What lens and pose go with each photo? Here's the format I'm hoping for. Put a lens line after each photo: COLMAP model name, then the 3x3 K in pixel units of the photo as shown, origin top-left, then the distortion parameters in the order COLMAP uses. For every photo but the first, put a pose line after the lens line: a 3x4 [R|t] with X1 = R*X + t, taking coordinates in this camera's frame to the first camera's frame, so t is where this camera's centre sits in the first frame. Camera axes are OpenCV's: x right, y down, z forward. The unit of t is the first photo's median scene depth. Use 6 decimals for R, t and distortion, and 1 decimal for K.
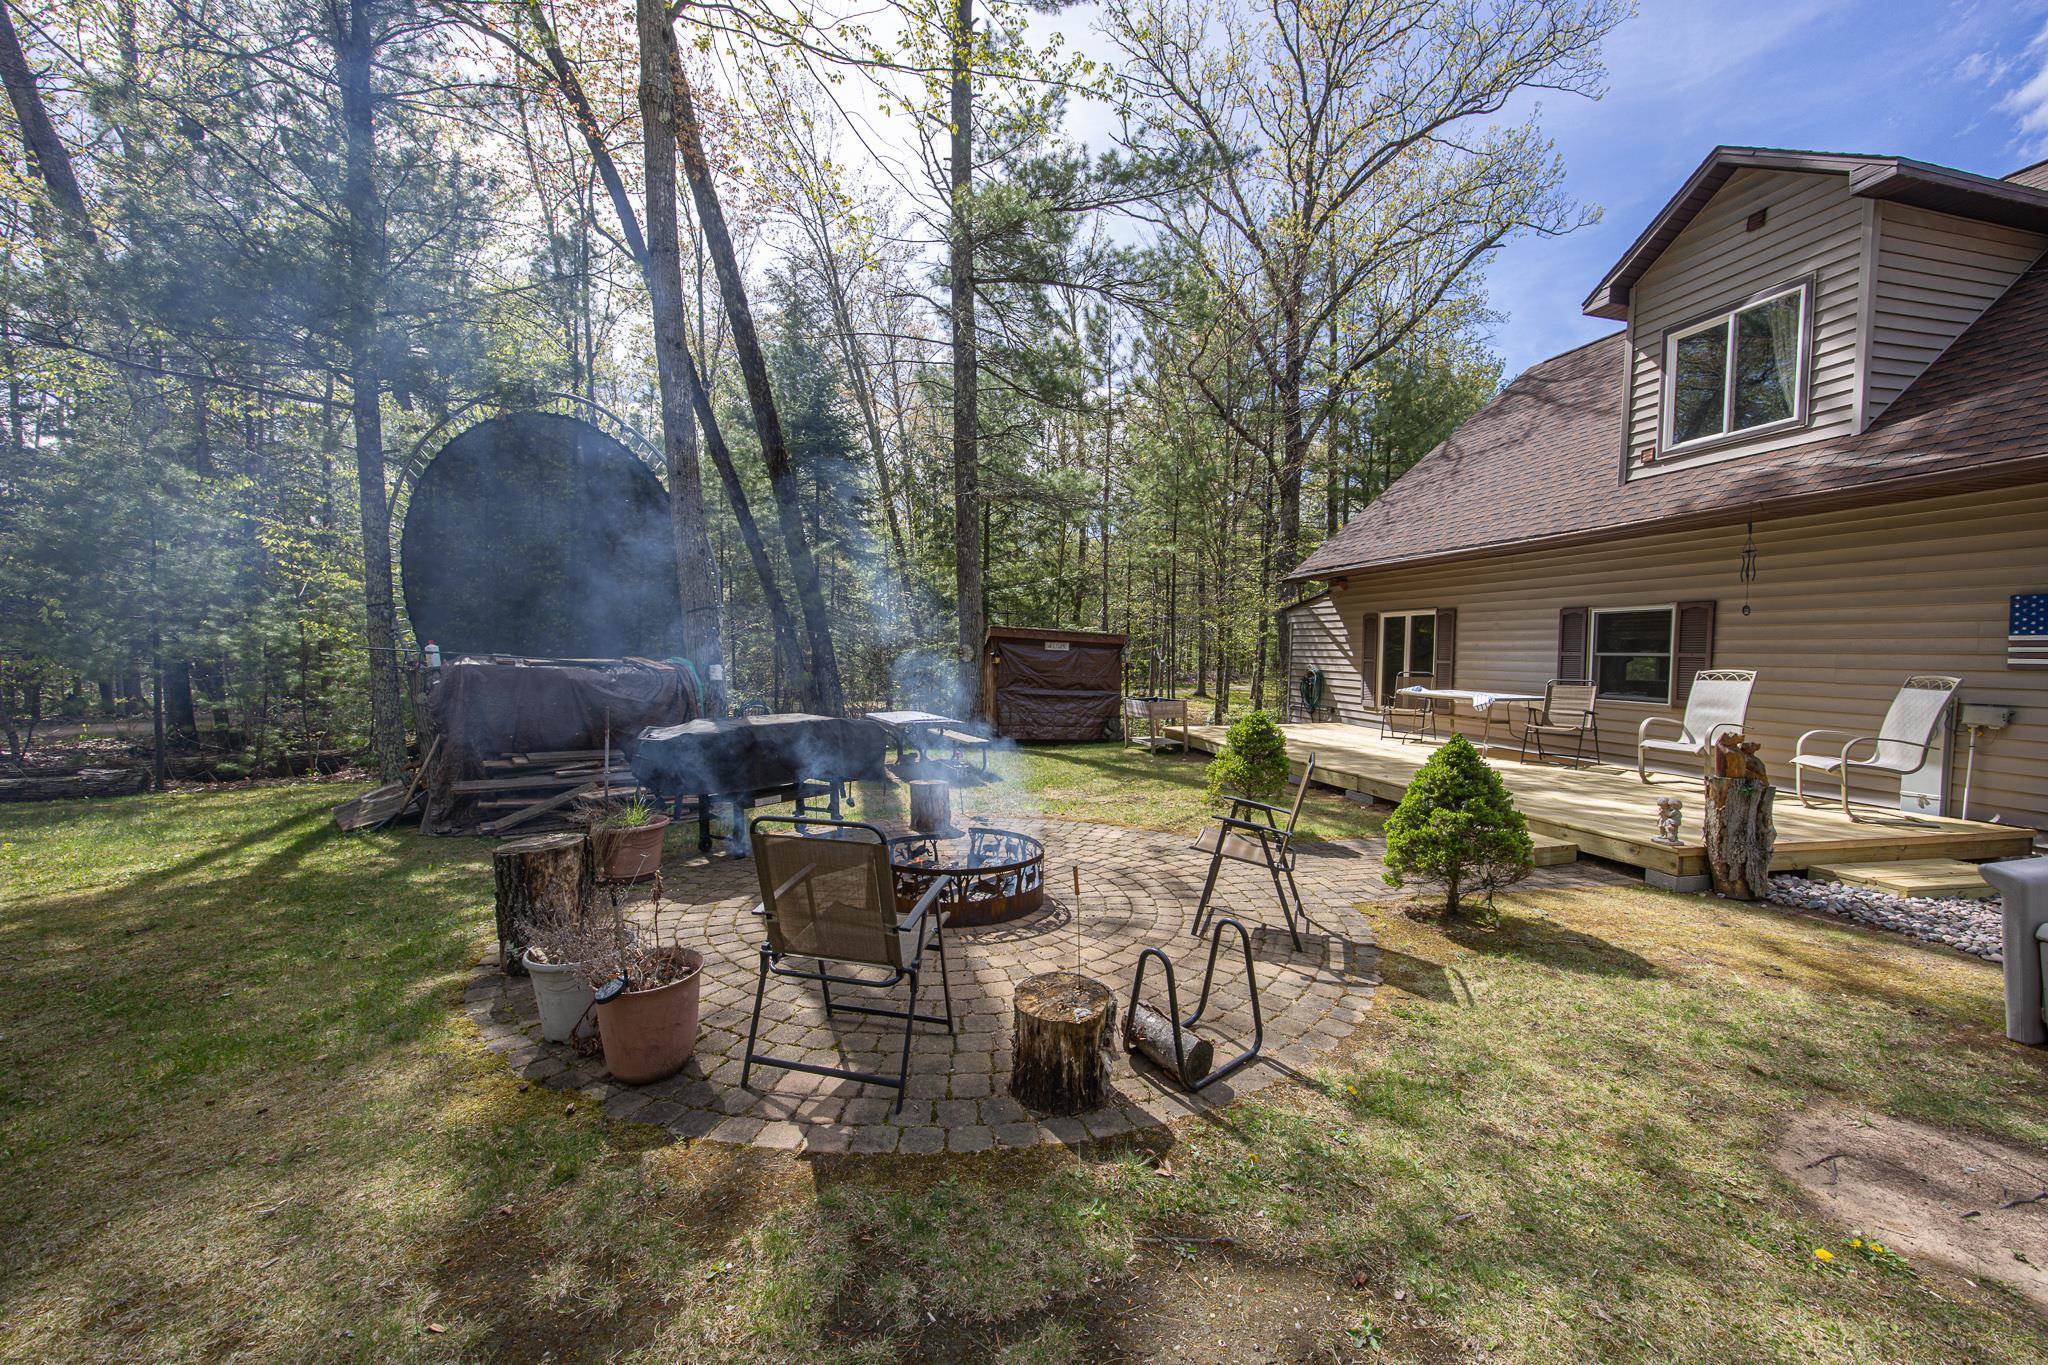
lens RADIAL K [[790.5, 0, 1015.7], [0, 790.5, 680.0], [0, 0, 1]] dist [0.003079, -0.000242]
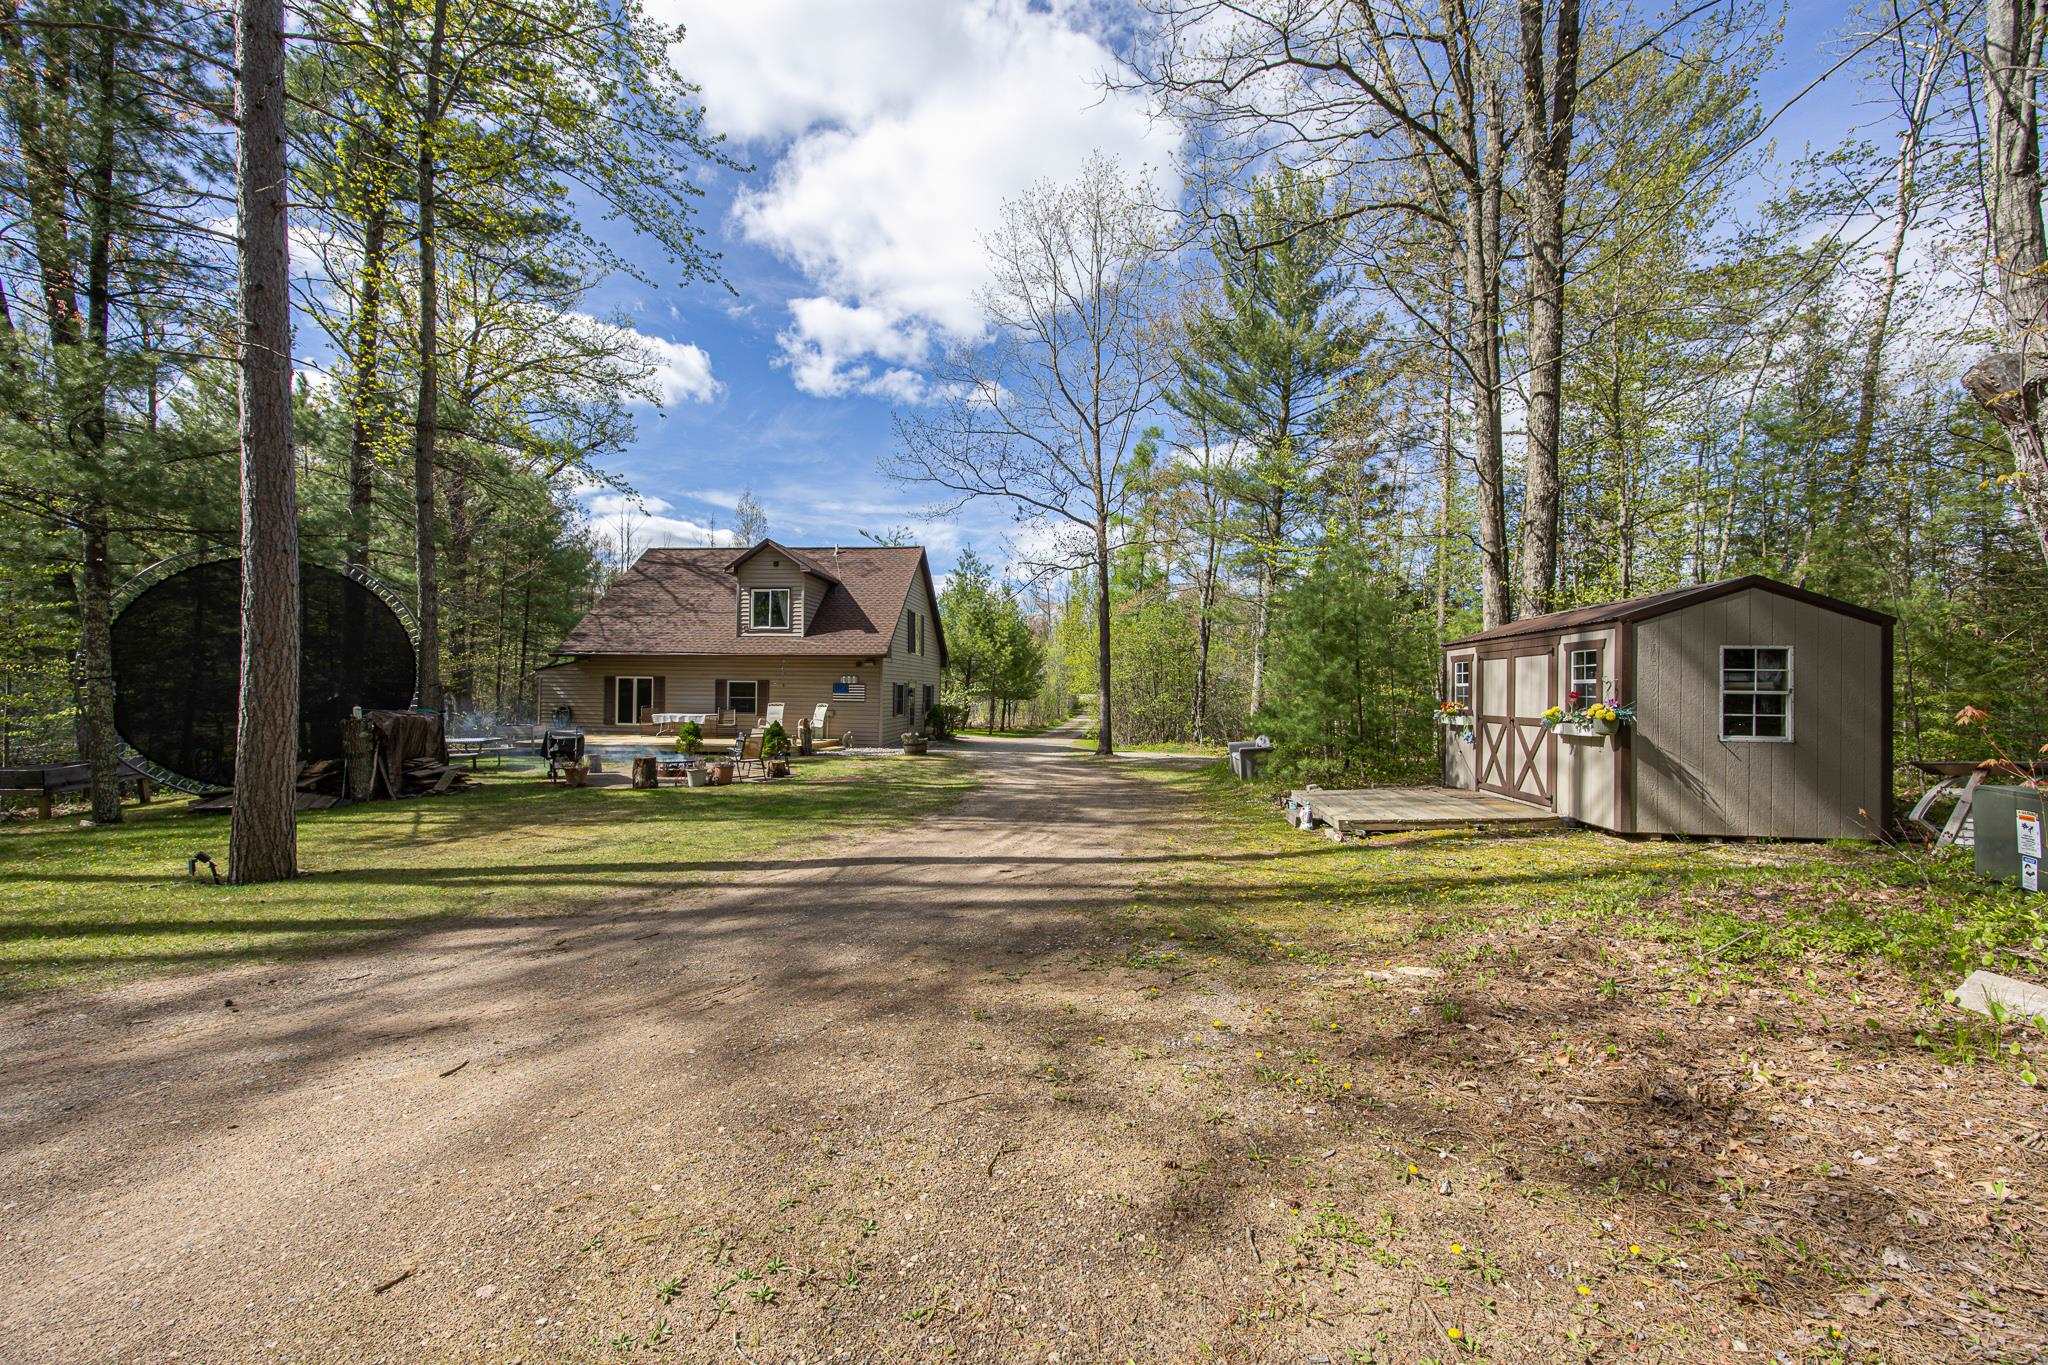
lens RADIAL K [[790.5, 0, 1031.5], [0, 790.5, 699.5], [0, 0, 1]] dist [0.003079, -0.000242]
pose [[0.310757, -0.020280, 0.950273, -1.493983], [0.028708, 0.999516, 0.011943, -0.028648], [-0.950056, 0.023569, 0.311189, -0.806359]]
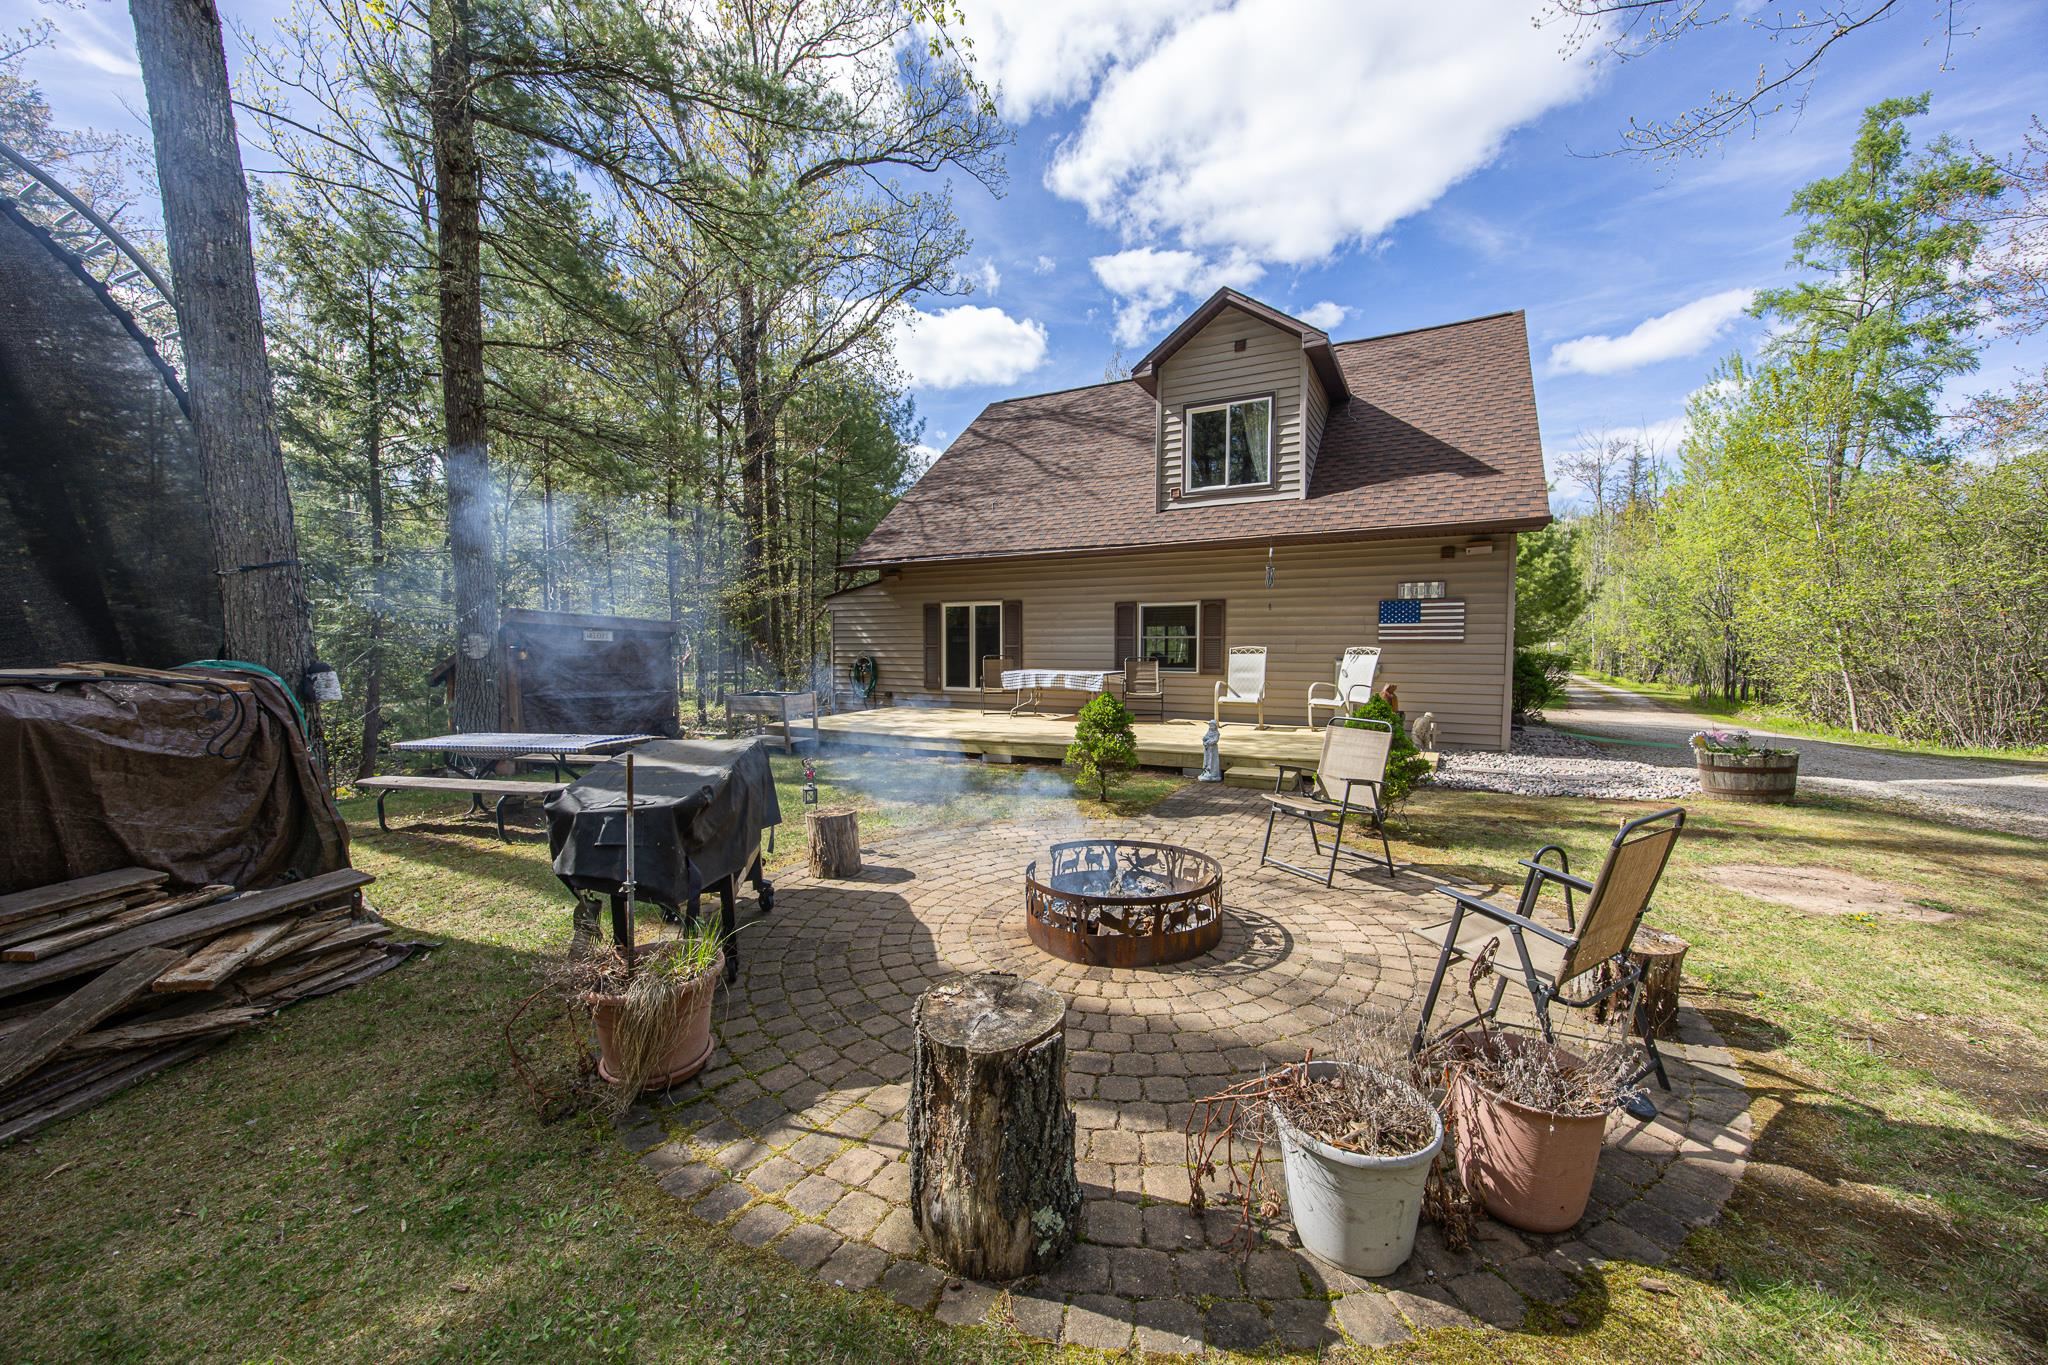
lens RADIAL K [[790.5, 0, 1019.2], [0, 790.5, 681.2], [0, 0, 1]] dist [0.003079, -0.000242]
pose [[0.671410, -0.051044, 0.739326, -0.395654], [0.040341, 0.998663, 0.032314, -0.010634], [-0.739987, 0.008129, 0.672572, 0.255958]]
